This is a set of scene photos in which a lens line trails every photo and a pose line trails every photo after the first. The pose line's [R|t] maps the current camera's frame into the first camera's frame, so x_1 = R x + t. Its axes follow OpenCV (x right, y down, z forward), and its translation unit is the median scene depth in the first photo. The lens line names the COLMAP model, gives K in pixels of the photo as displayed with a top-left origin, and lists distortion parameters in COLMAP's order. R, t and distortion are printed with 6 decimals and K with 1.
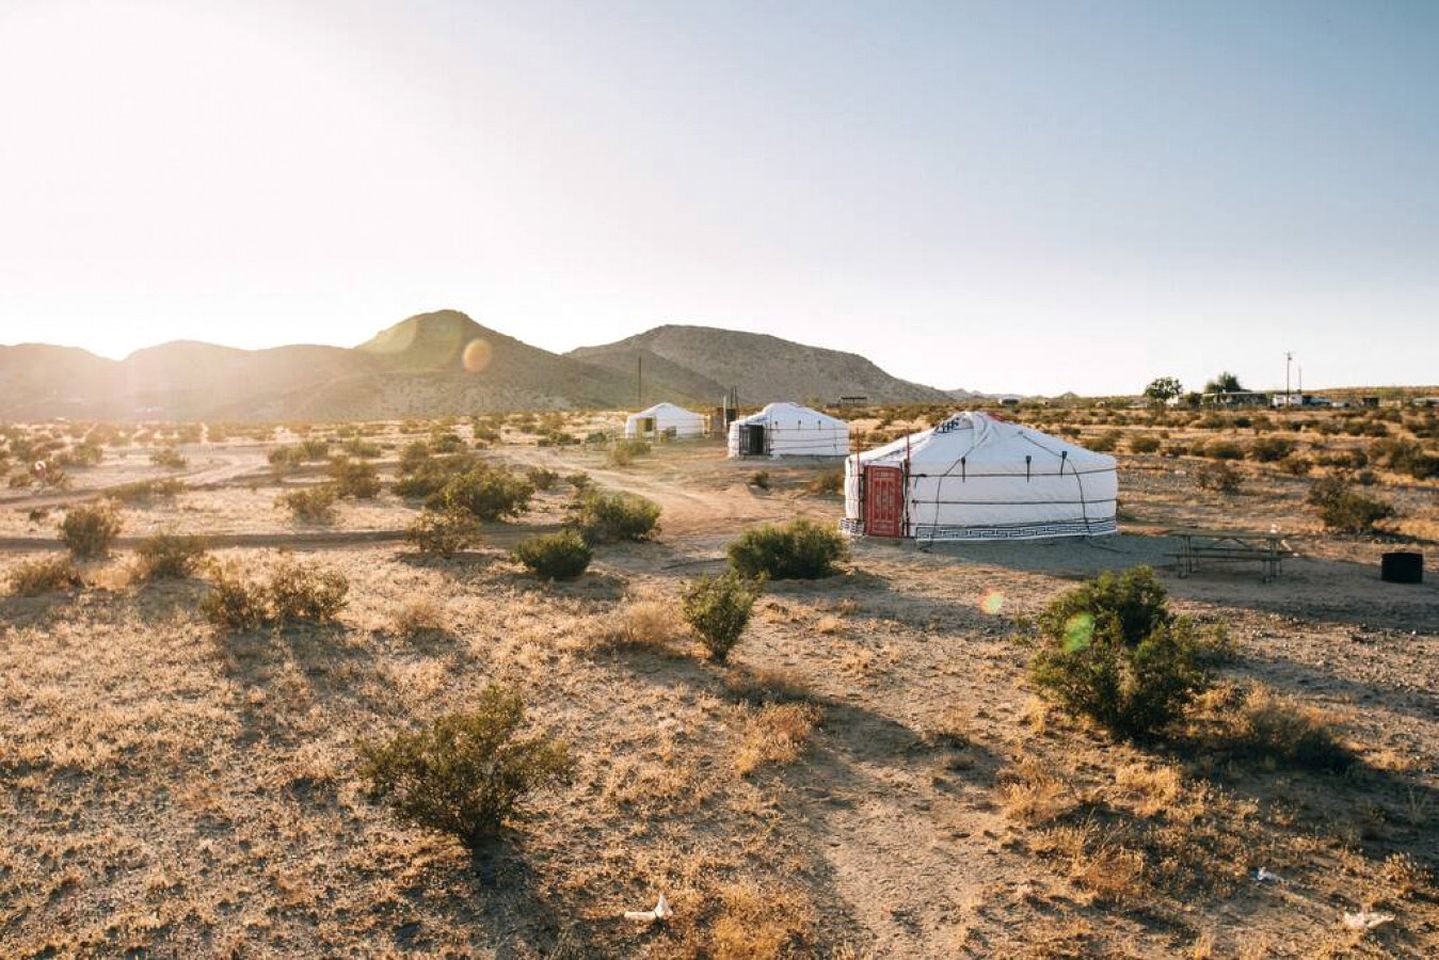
lens RADIAL K [[3291.6, 0, 719.5], [0, 3291.6, 480.0], [0, 0, 1]] dist [-0.065674, -0.763656]
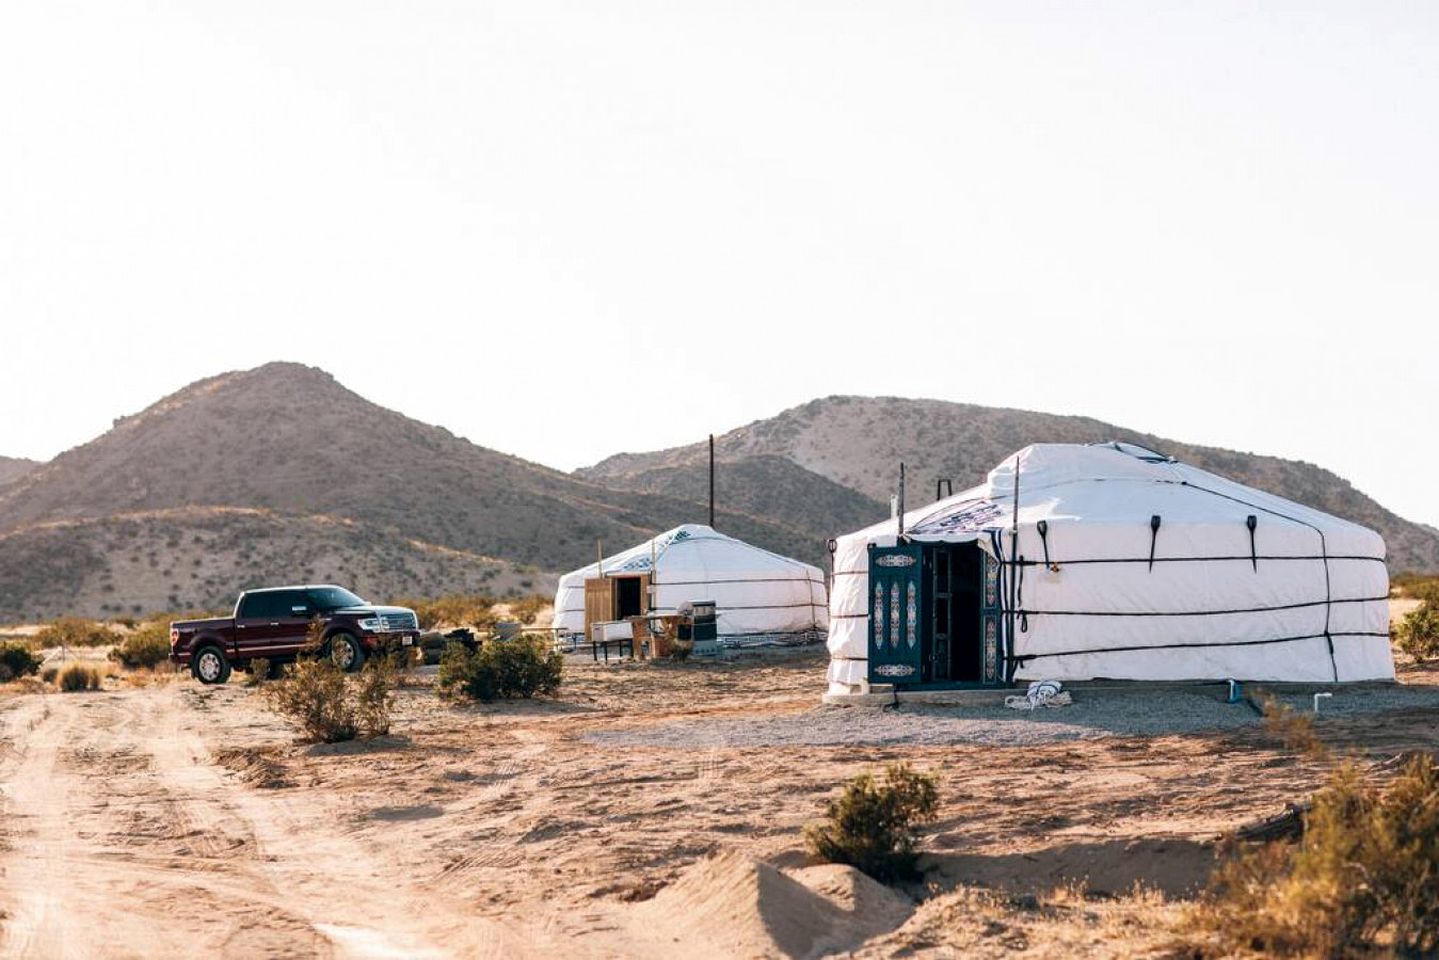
lens RADIAL K [[3291.6, 0, 719.5], [0, 3291.6, 480.0], [0, 0, 1]] dist [-0.065674, -0.763656]
pose [[0.993516, -0.016679, -0.112458, 0.015532], [0.006867, 0.996178, -0.087077, -0.002032], [0.113481, 0.085741, 0.989834, 0.606803]]
